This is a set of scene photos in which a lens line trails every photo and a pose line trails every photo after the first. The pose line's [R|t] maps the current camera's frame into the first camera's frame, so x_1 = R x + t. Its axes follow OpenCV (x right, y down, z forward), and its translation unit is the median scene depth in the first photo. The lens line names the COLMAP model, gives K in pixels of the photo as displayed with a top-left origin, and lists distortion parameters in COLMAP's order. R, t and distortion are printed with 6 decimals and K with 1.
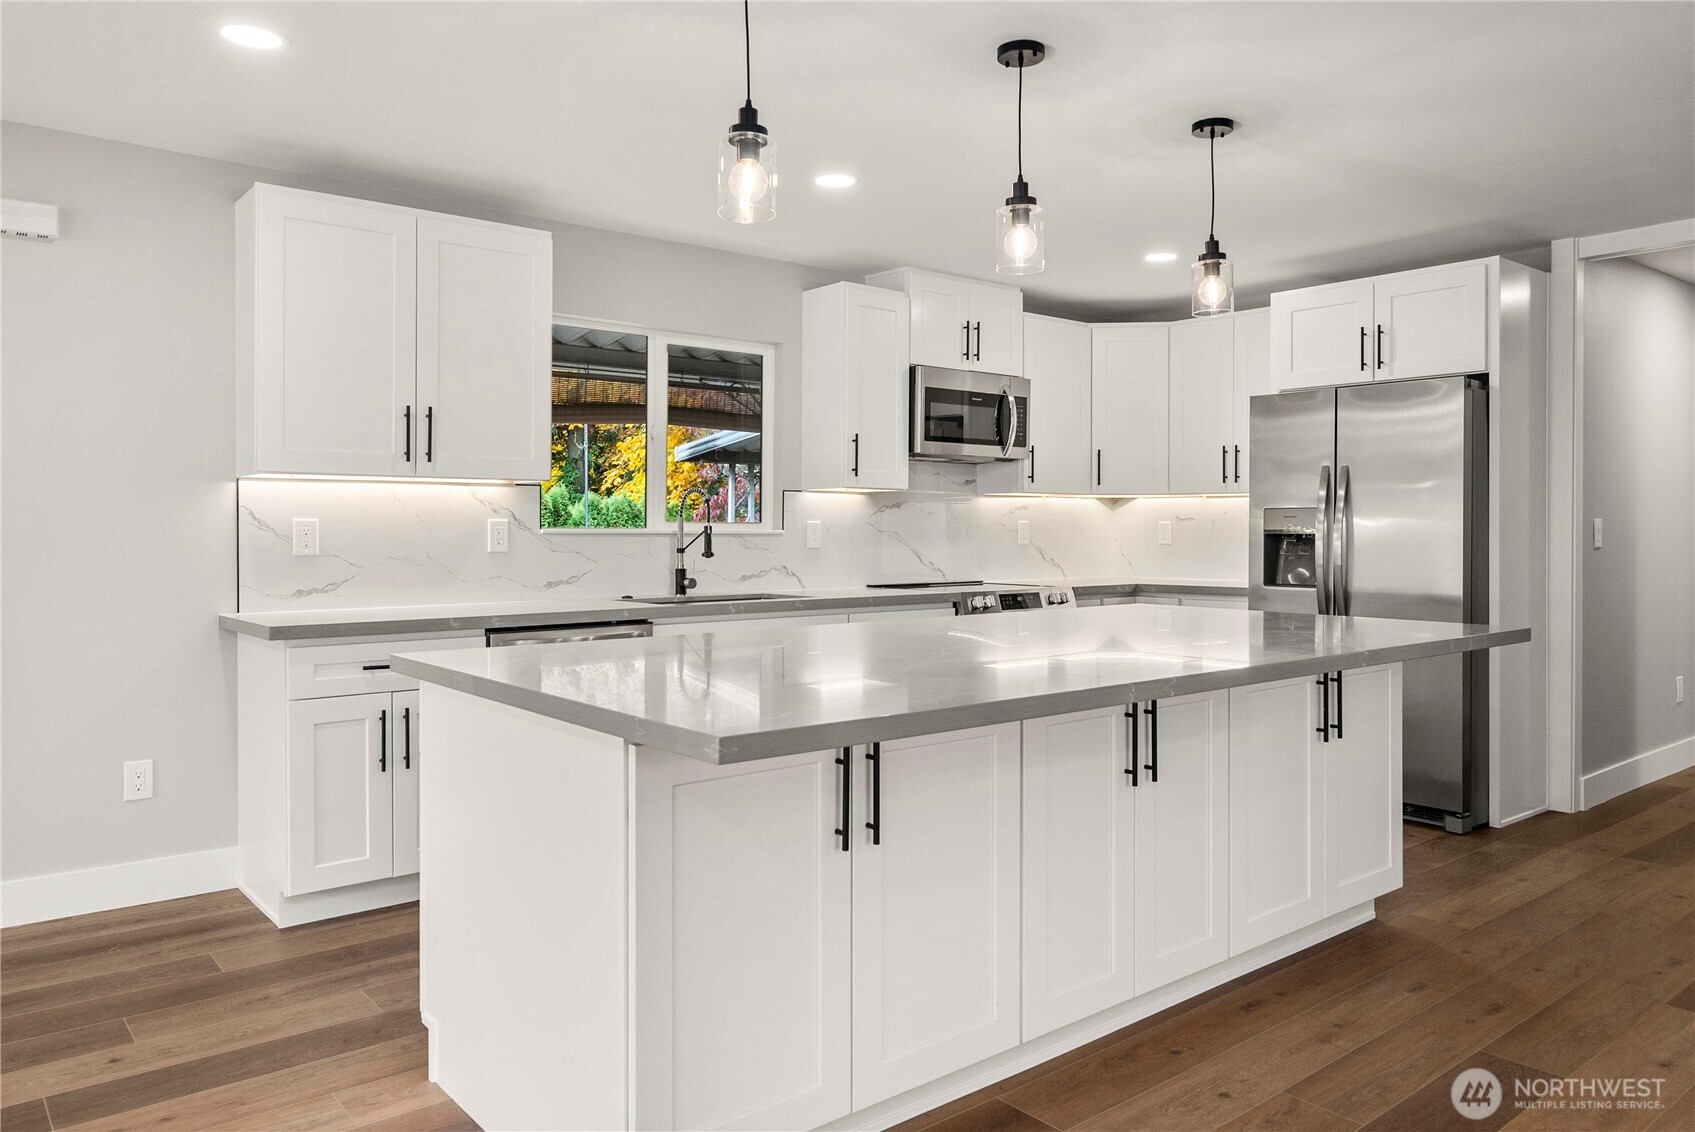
lens RADIAL K [[1150.3, 0, 849.0], [0, 1150.3, 539.1], [0, 0, 1]] dist [0.004975, 0.002215]
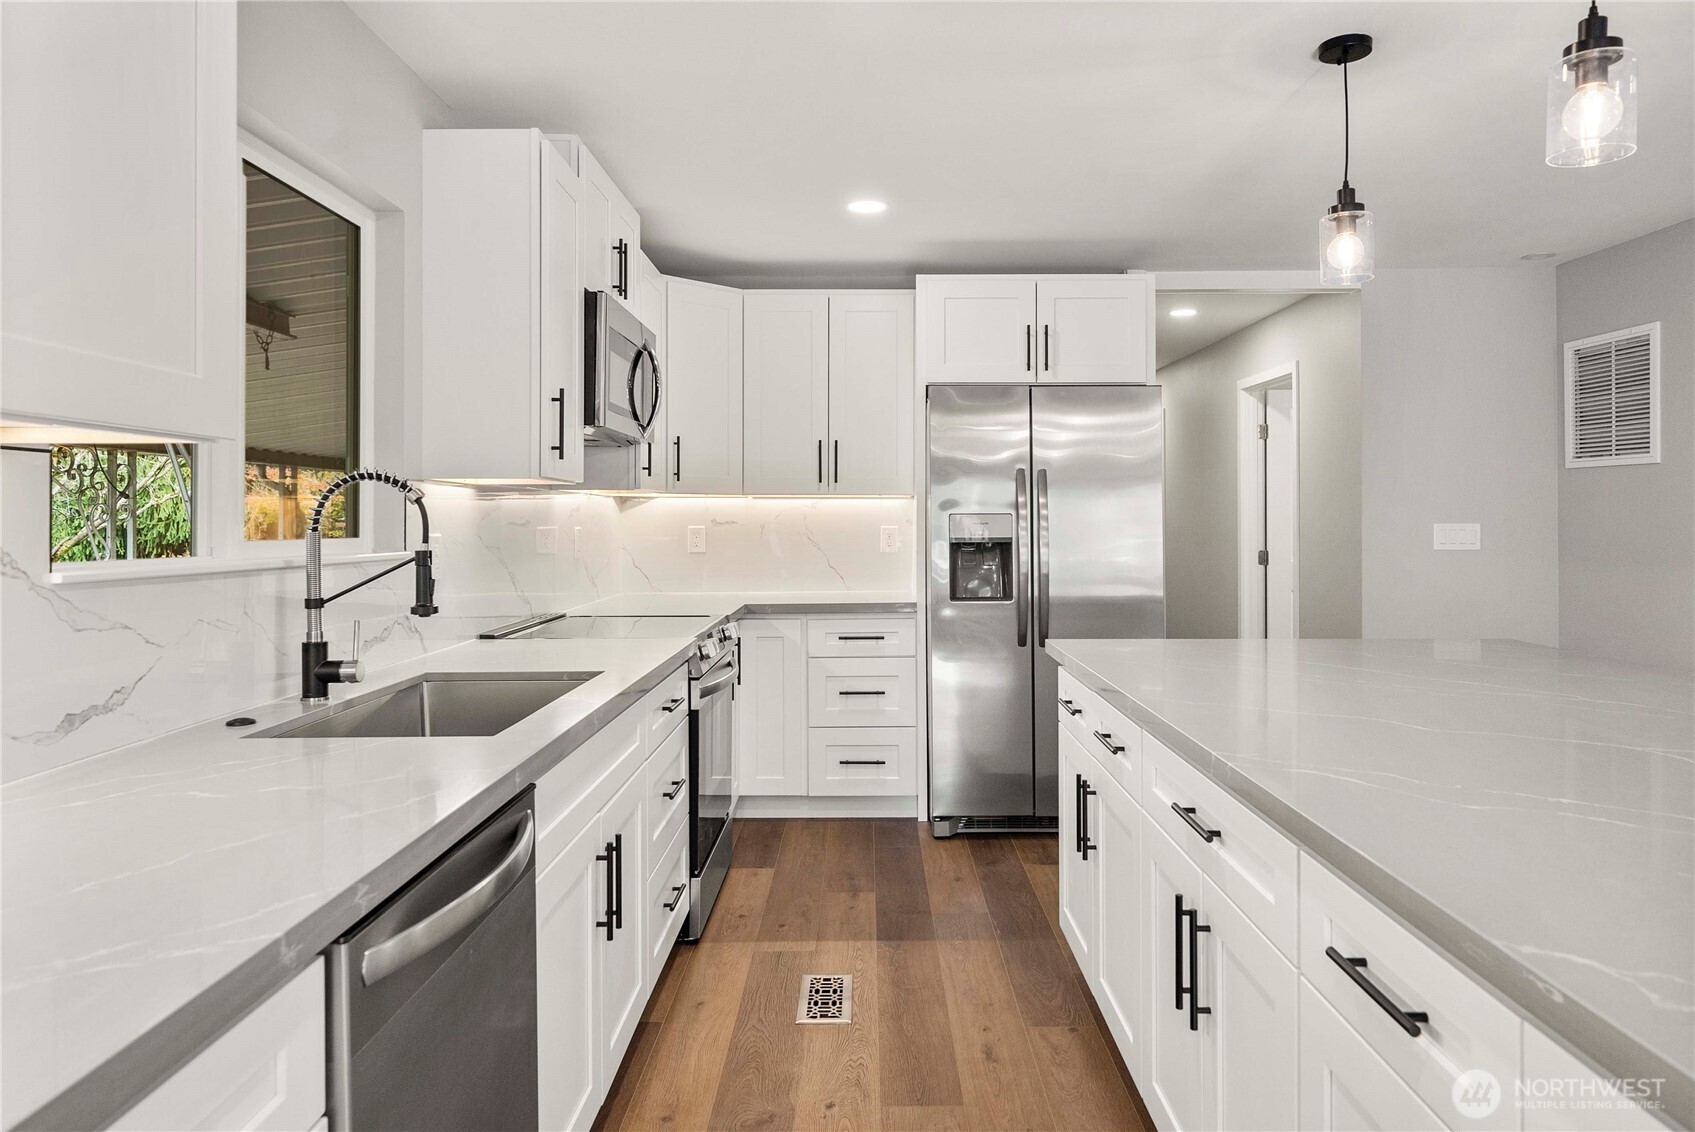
lens RADIAL K [[1062.4, 0, 848.5], [0, 1062.4, 529.7], [0, 0, 1]] dist [-0.004831, -0.001570]
pose [[0.636766, -0.010494, 0.770986, -0.331882], [0.011783, 0.999923, 0.003878, -0.018626], [-0.770967, 0.006615, 0.636840, 0.544068]]
